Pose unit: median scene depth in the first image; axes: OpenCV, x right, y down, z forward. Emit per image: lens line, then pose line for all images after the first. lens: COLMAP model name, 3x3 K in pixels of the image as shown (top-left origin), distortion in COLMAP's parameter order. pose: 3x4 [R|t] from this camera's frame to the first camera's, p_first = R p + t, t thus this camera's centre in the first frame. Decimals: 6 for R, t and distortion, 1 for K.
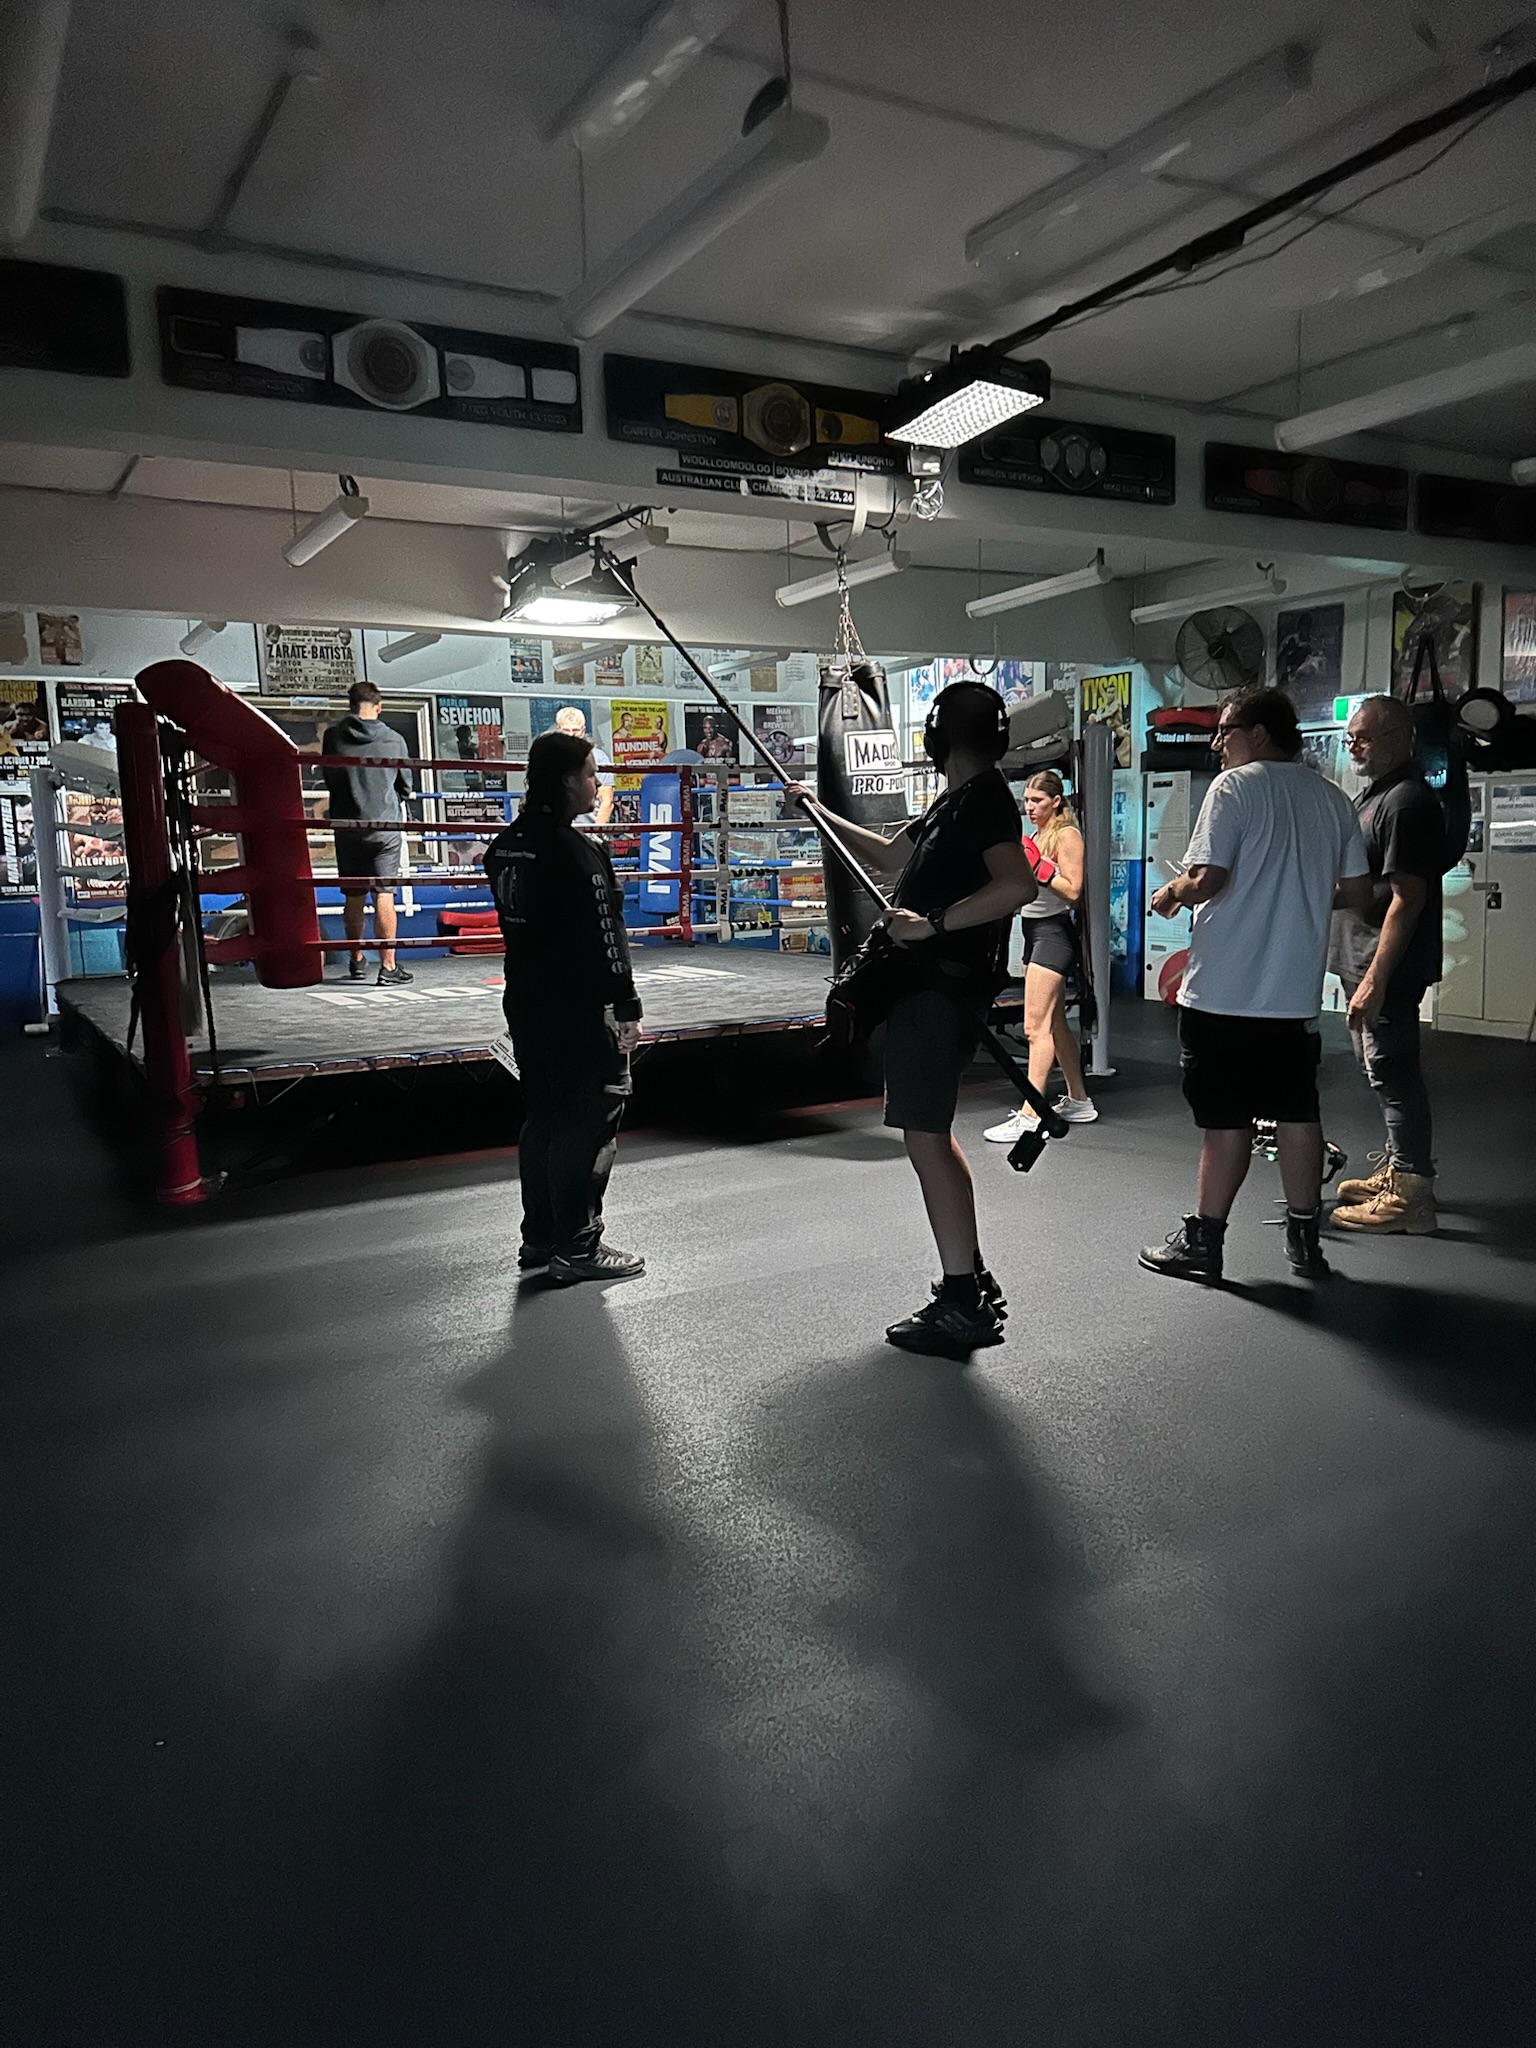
lens RADIAL K [[1416.1, 0, 771.0], [0, 1416.1, 1049.4], [0, 0, 1]] dist [0.002423, -0.002651]
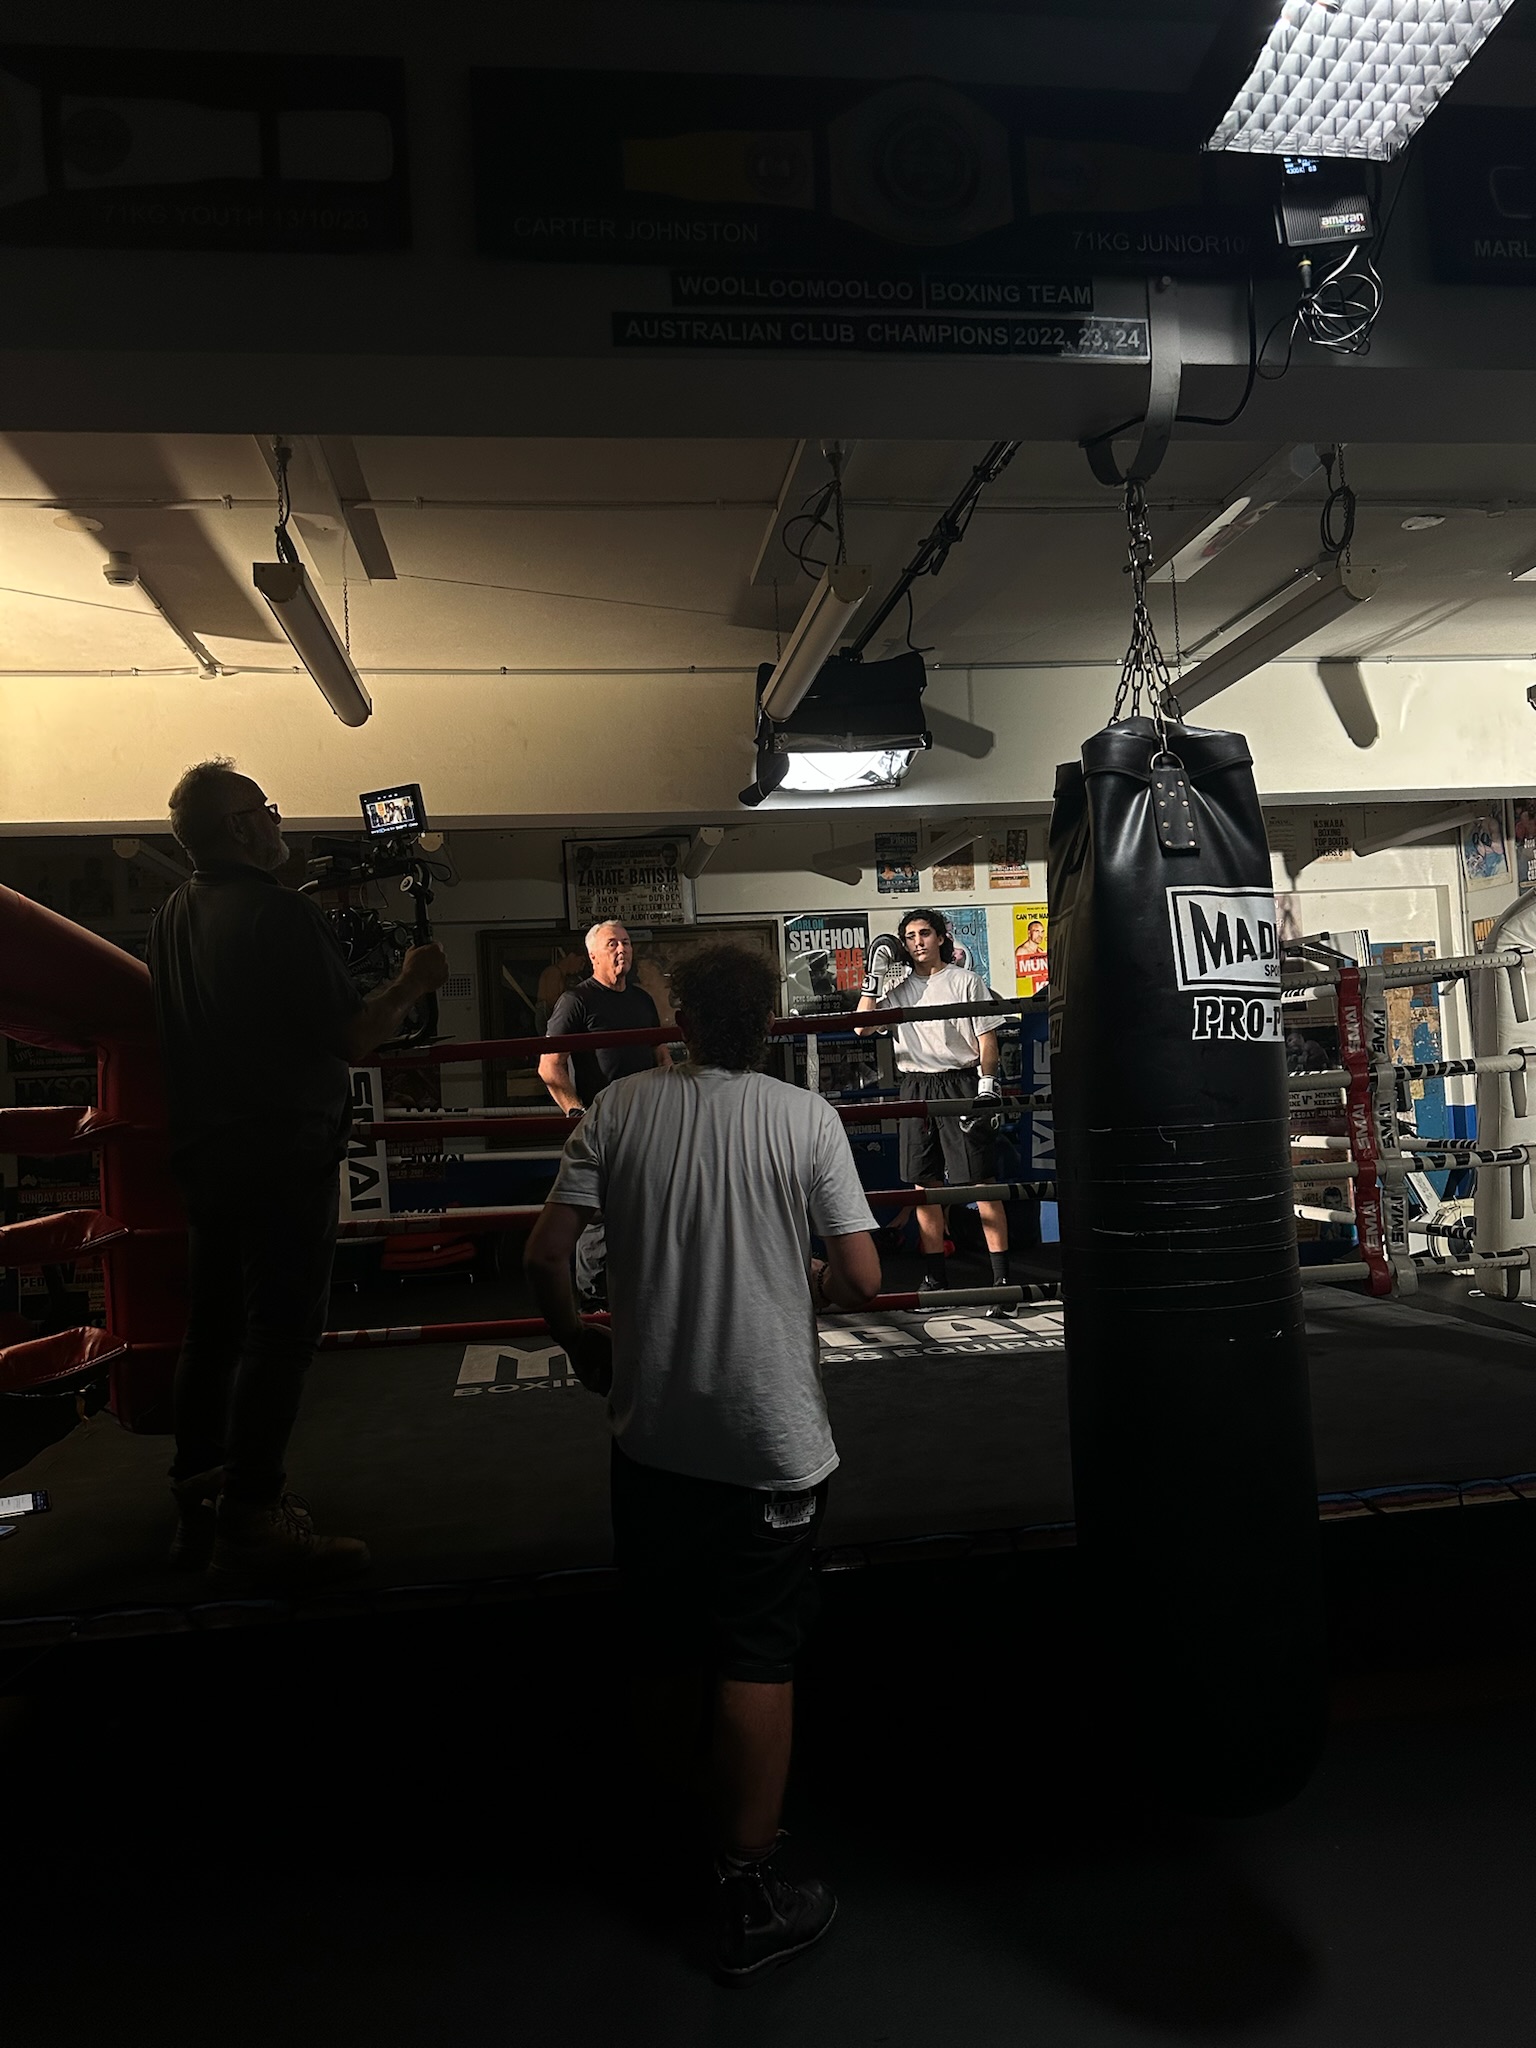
lens RADIAL K [[1395.6, 0, 768.0], [0, 1395.6, 1024.0], [0, 0, 1]] dist [0.004472, 0.002816]
pose [[0.926632, -0.044766, -0.373294, 0.096550], [-0.020939, 0.985200, -0.170123, -0.116063], [0.375385, 0.165457, 0.911981, 0.596562]]
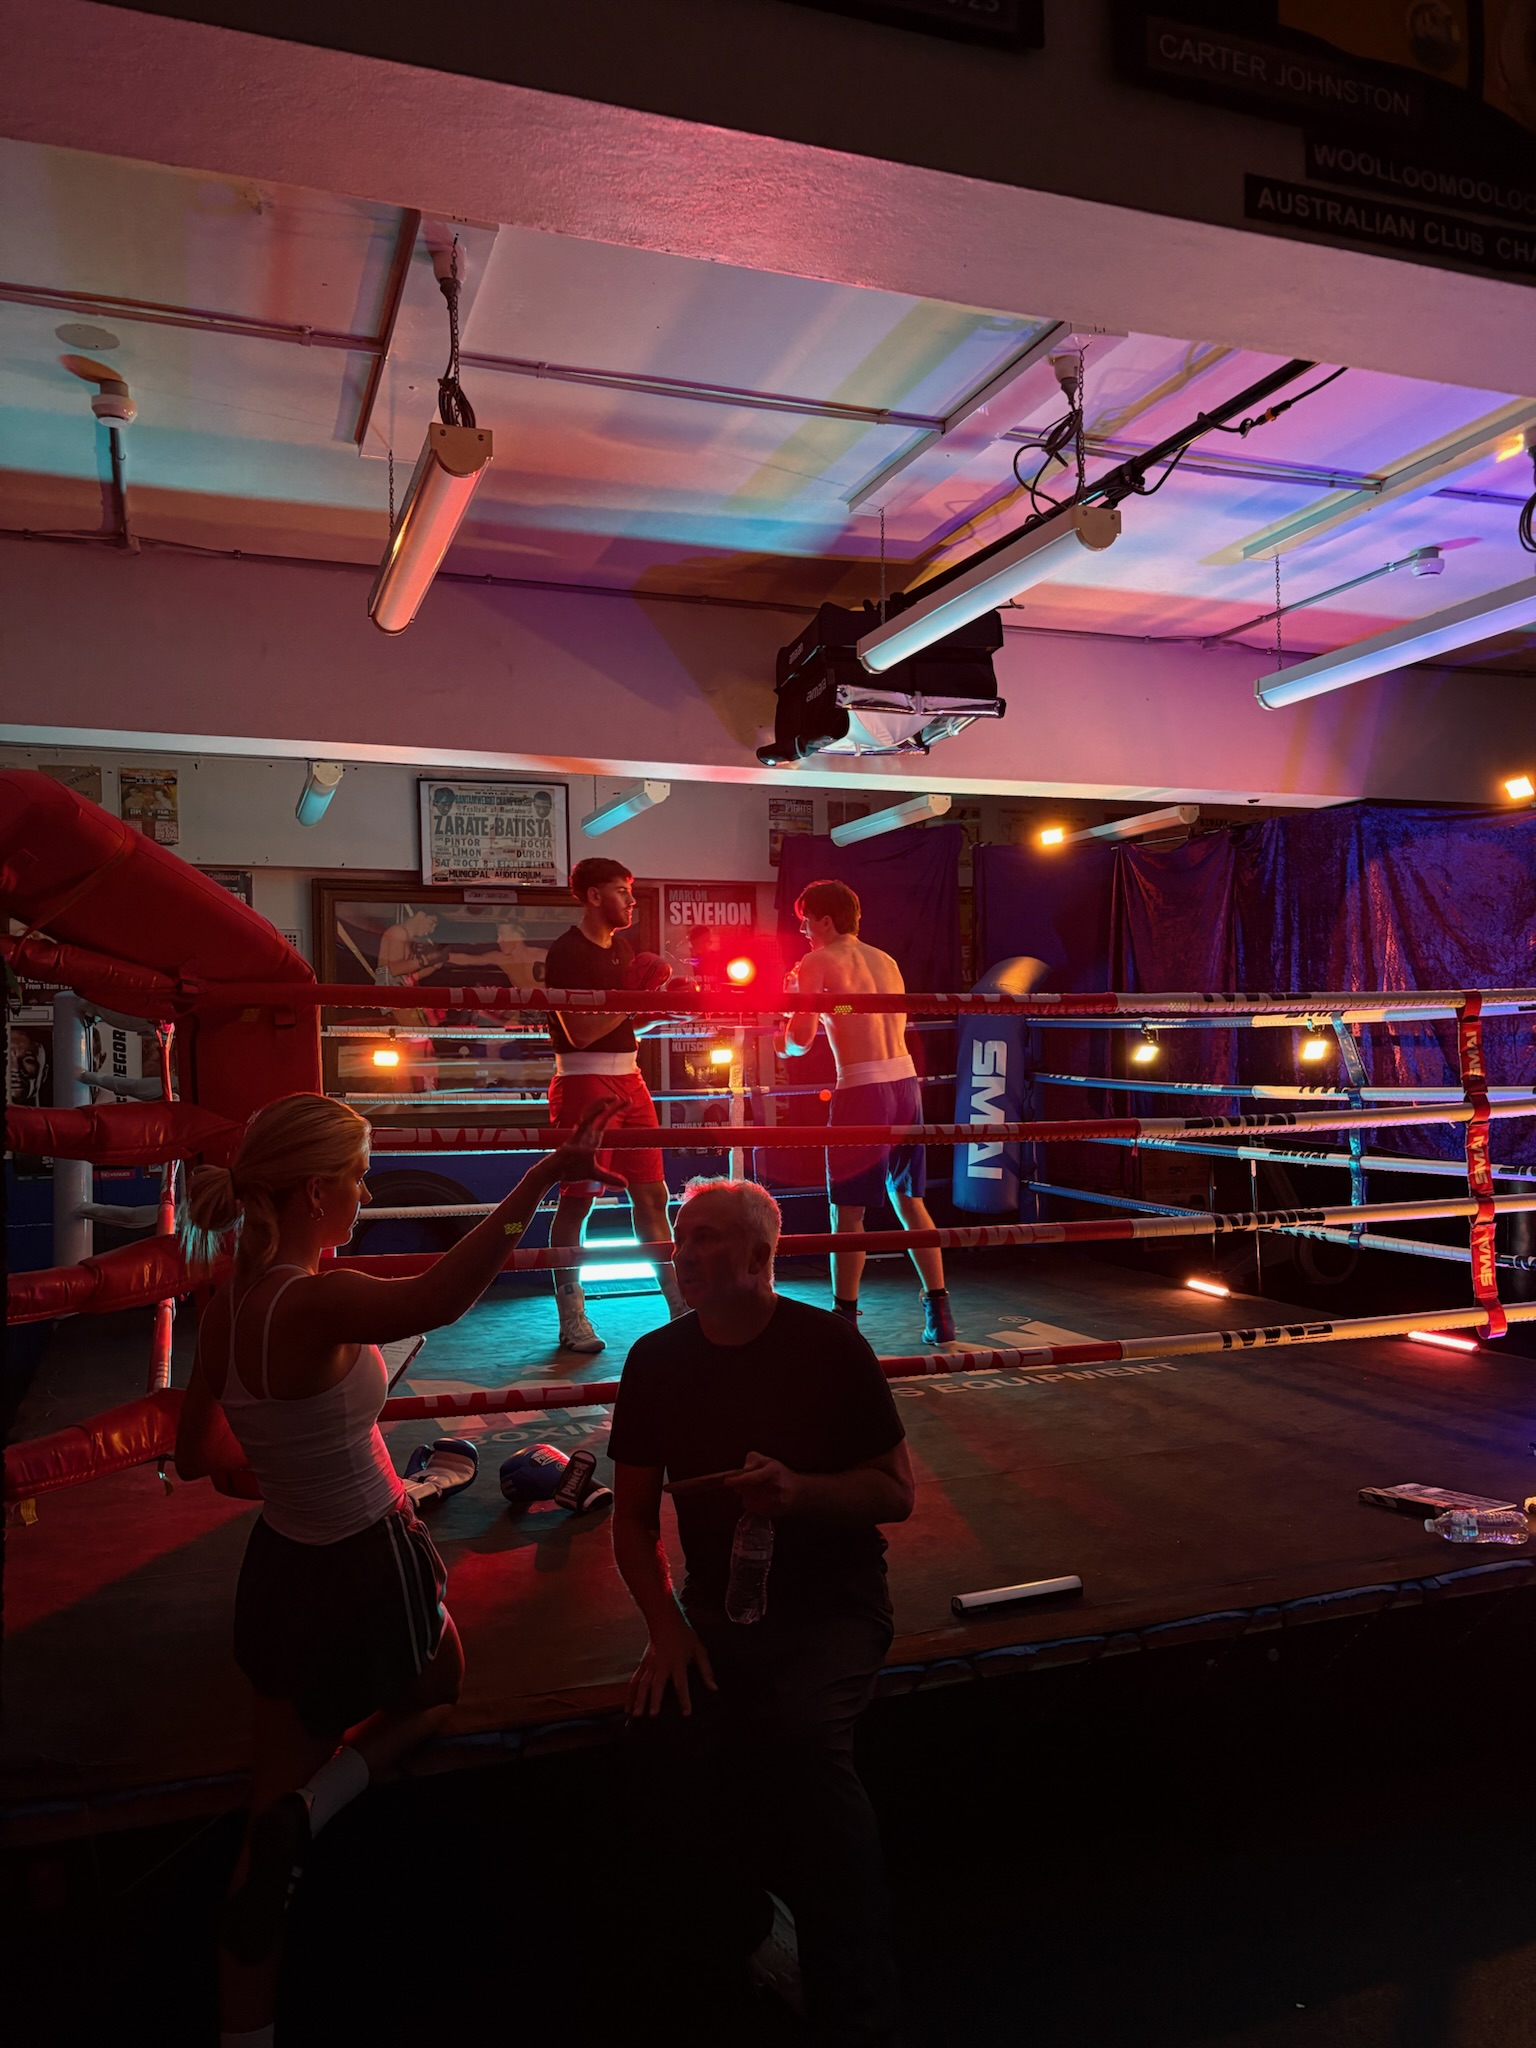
lens RADIAL K [[1521.2, 0, 768.0], [0, 1521.2, 1024.0], [0, 0, 1]] dist [0.010302, -0.008115]
pose [[0.985353, 0.006408, -0.170409, -0.115292], [-0.033937, 0.986675, -0.159126, -0.129380], [0.167118, 0.162579, 0.972440, 0.583148]]
